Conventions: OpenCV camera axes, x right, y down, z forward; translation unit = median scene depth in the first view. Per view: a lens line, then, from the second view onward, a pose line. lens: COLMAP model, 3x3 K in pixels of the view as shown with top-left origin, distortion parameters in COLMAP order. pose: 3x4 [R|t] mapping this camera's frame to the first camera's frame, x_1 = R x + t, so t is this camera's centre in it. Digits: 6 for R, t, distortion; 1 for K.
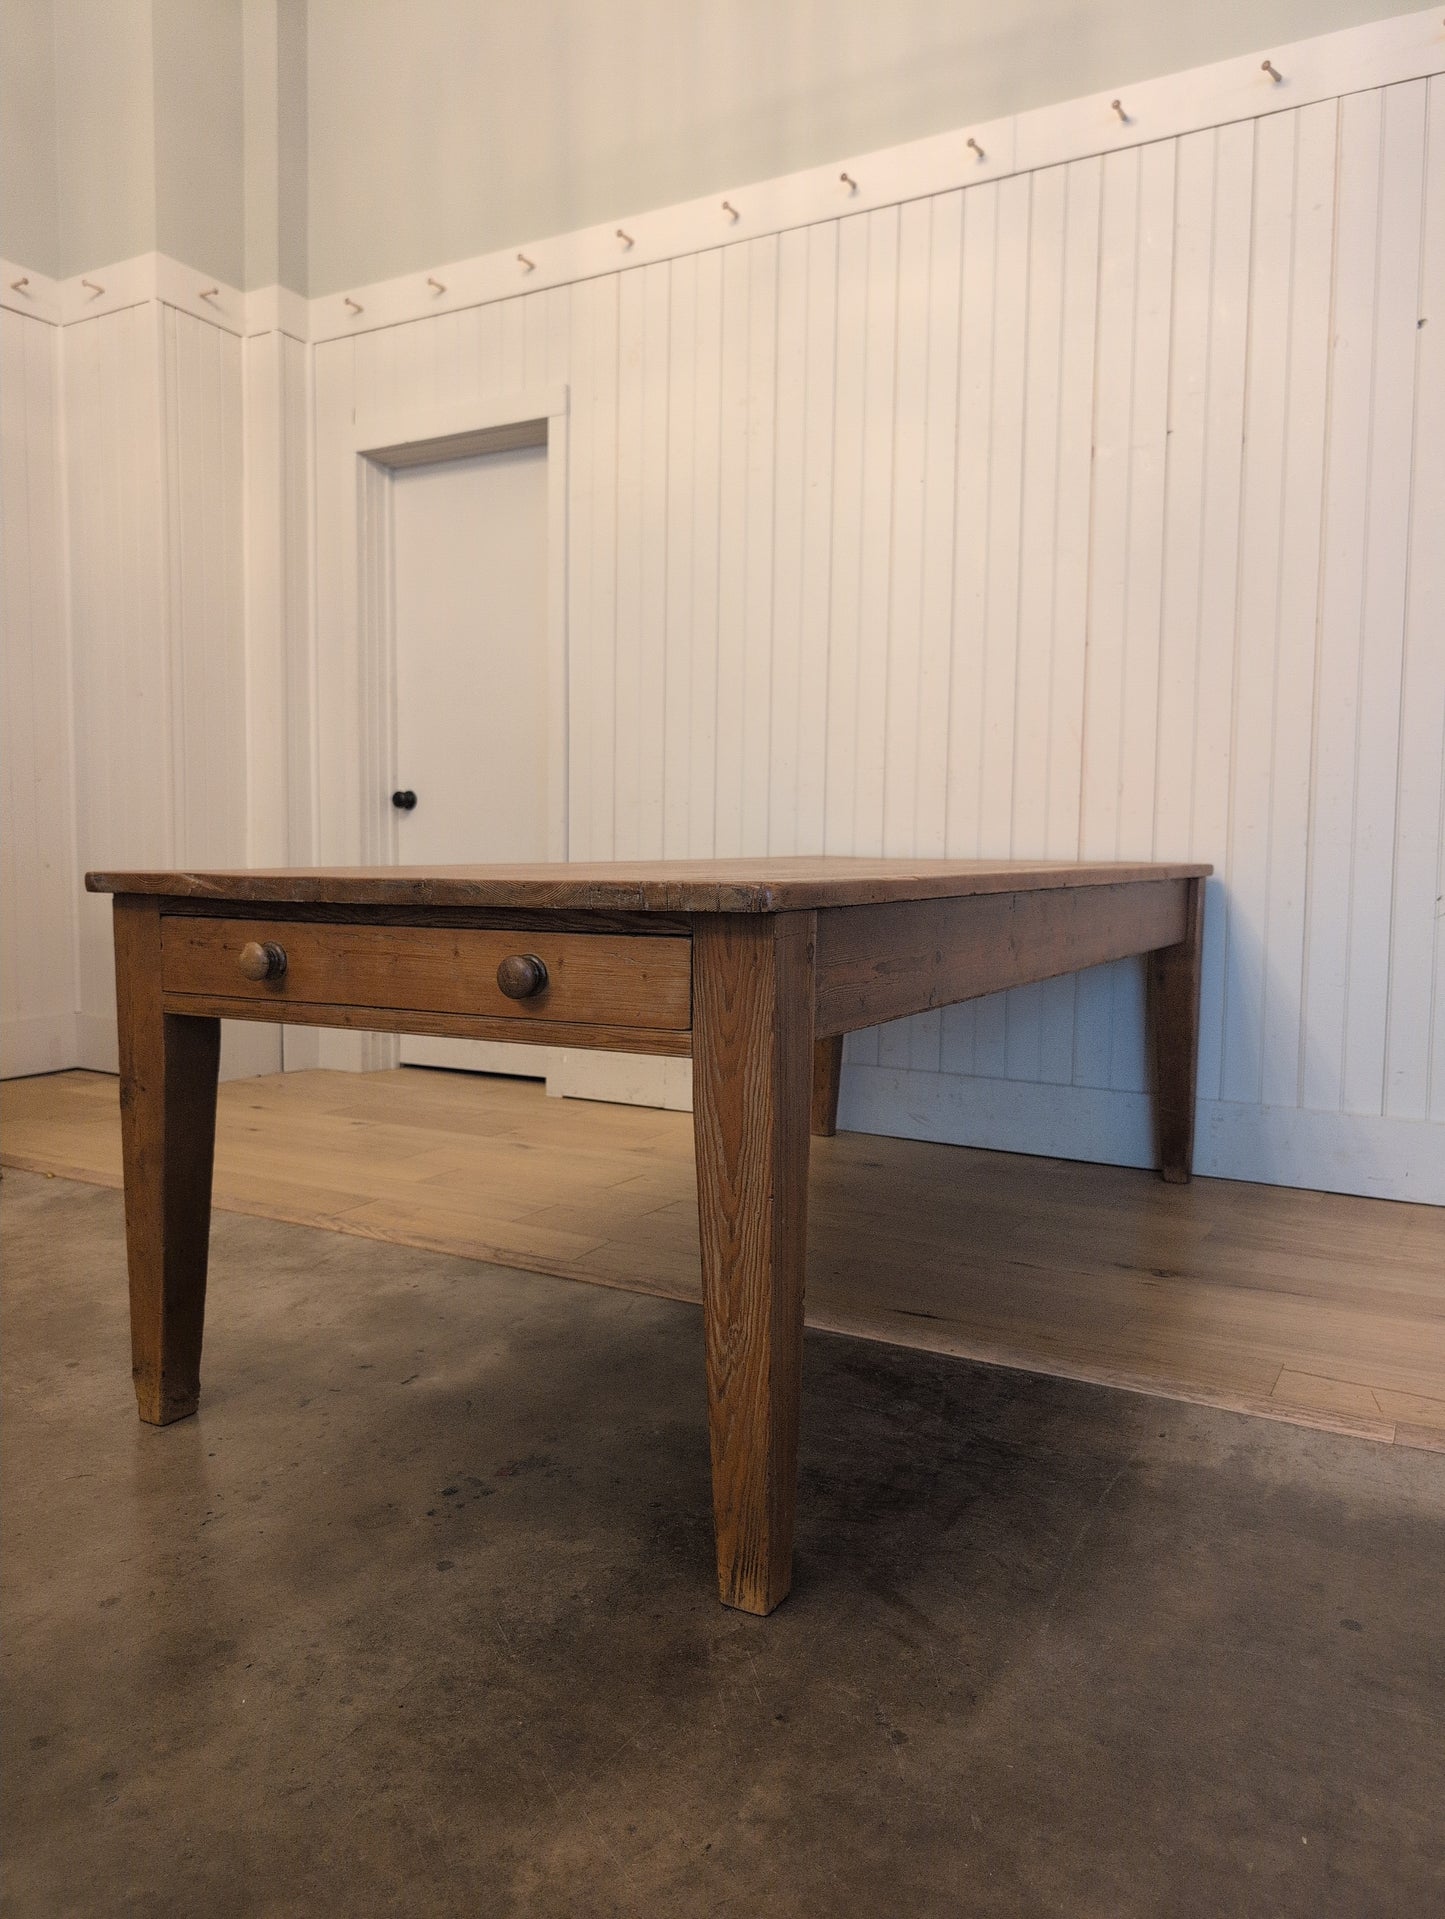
lens RADIAL K [[1387.1, 0, 721.9], [0, 1387.1, 974.8], [0, 0, 1]] dist [0.002319, -0.001810]
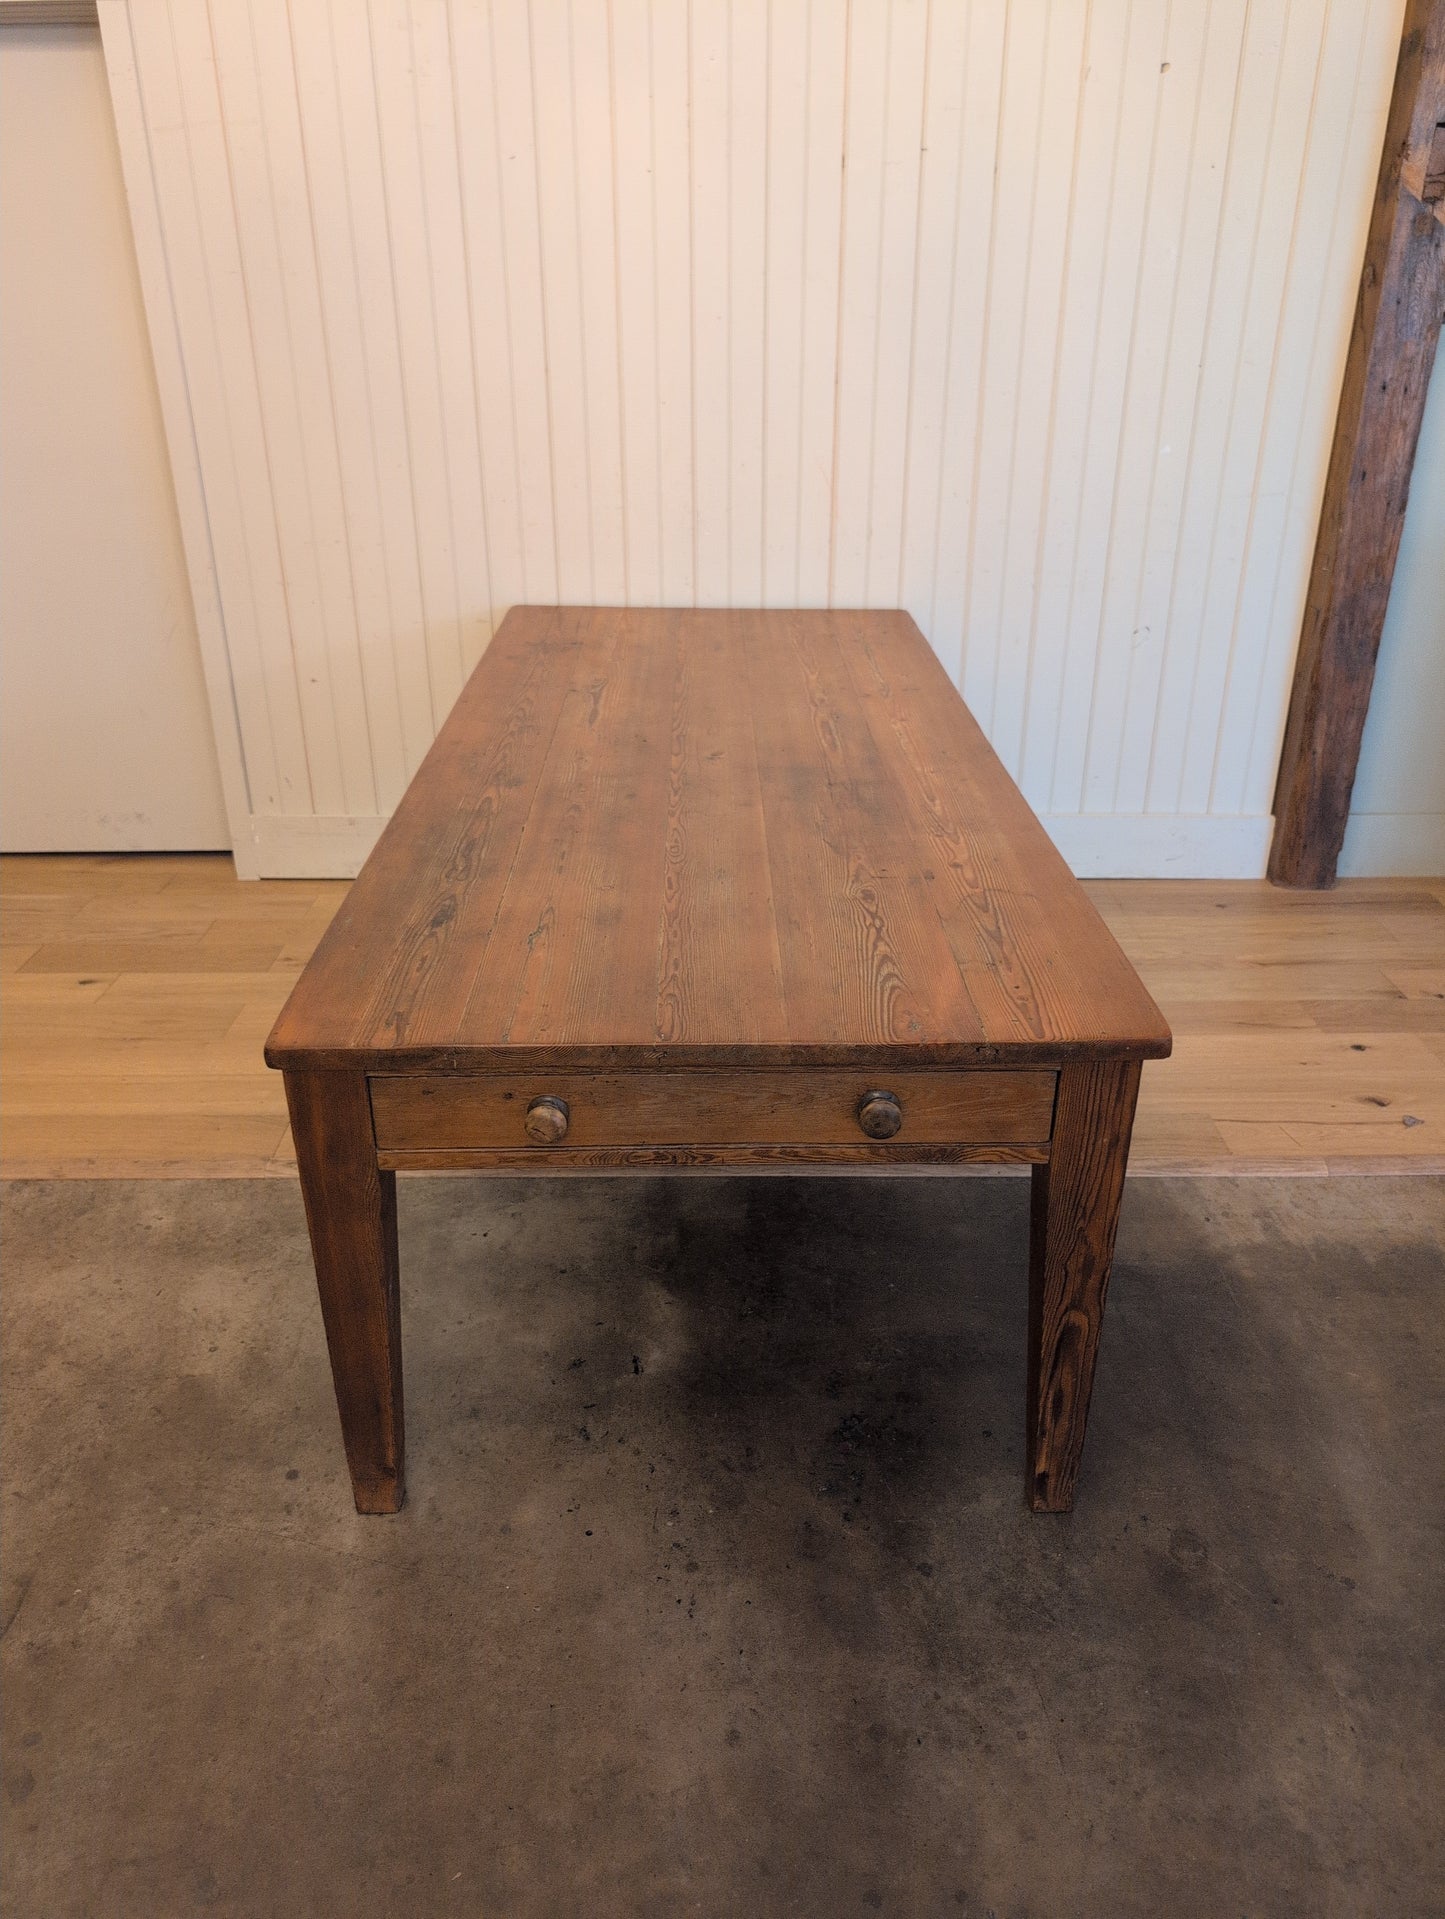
lens RADIAL K [[1383.2, 0, 722.7], [0, 1383.2, 961.9], [0, 0, 1]] dist [0.004838, -0.003546]
pose [[0.866164, -0.228516, 0.444456, -0.352310], [0.054463, 0.927202, 0.370581, -0.235910], [-0.496784, -0.296778, 0.815554, 0.125713]]
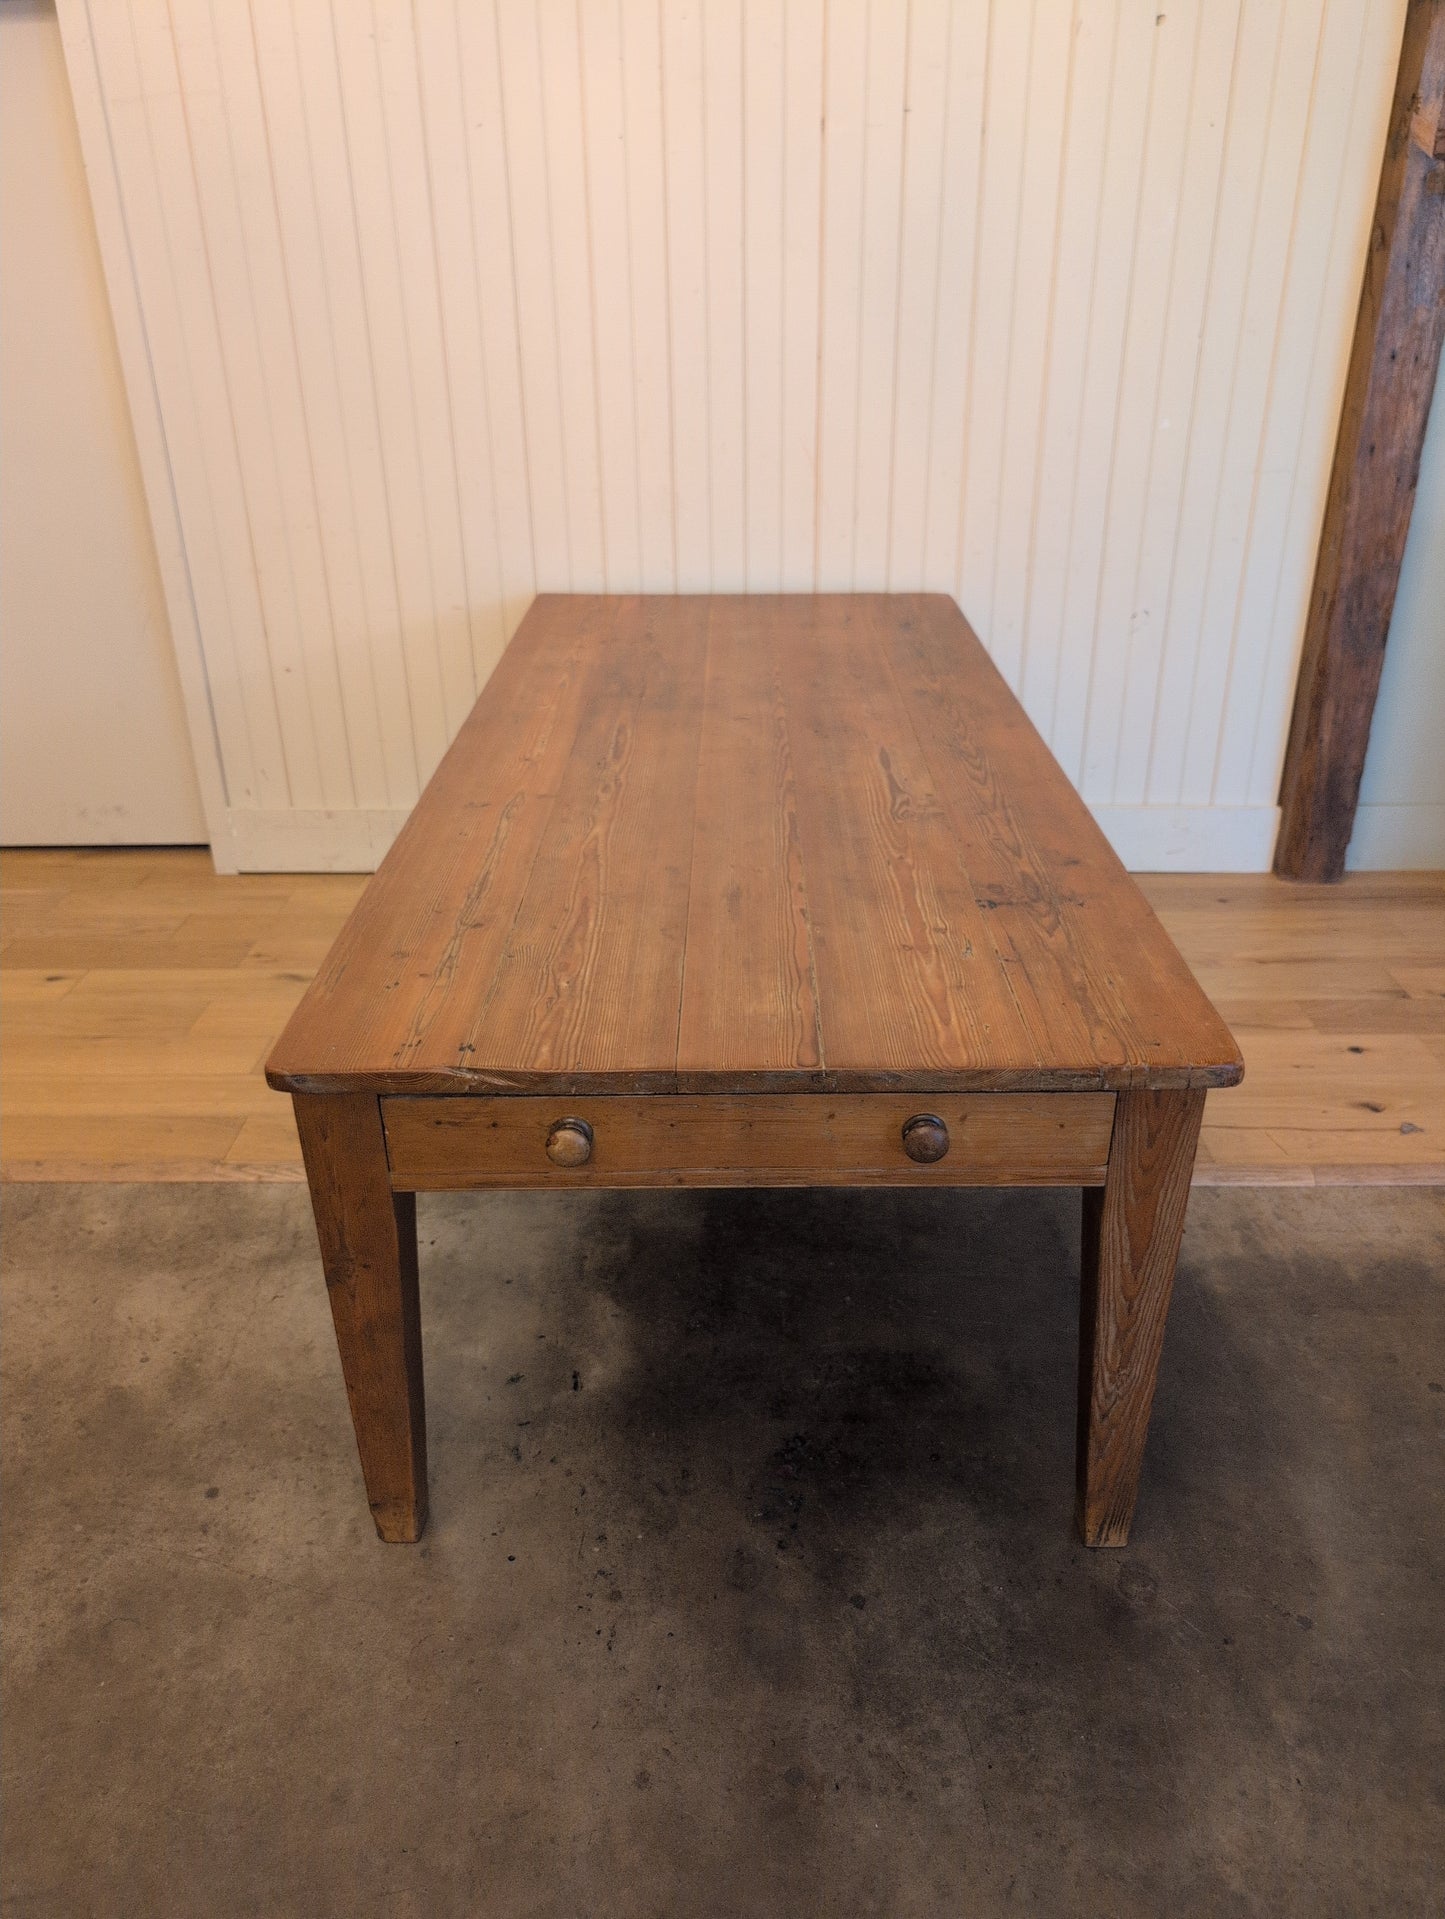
lens RADIAL K [[1387.1, 0, 721.9], [0, 1387.1, 974.8], [0, 0, 1]] dist [0.002319, -0.001810]
pose [[0.878153, -0.234555, 0.416930, -0.302398], [0.063410, 0.920930, 0.384536, -0.228647], [-0.474158, -0.311244, 0.823591, 0.127767]]
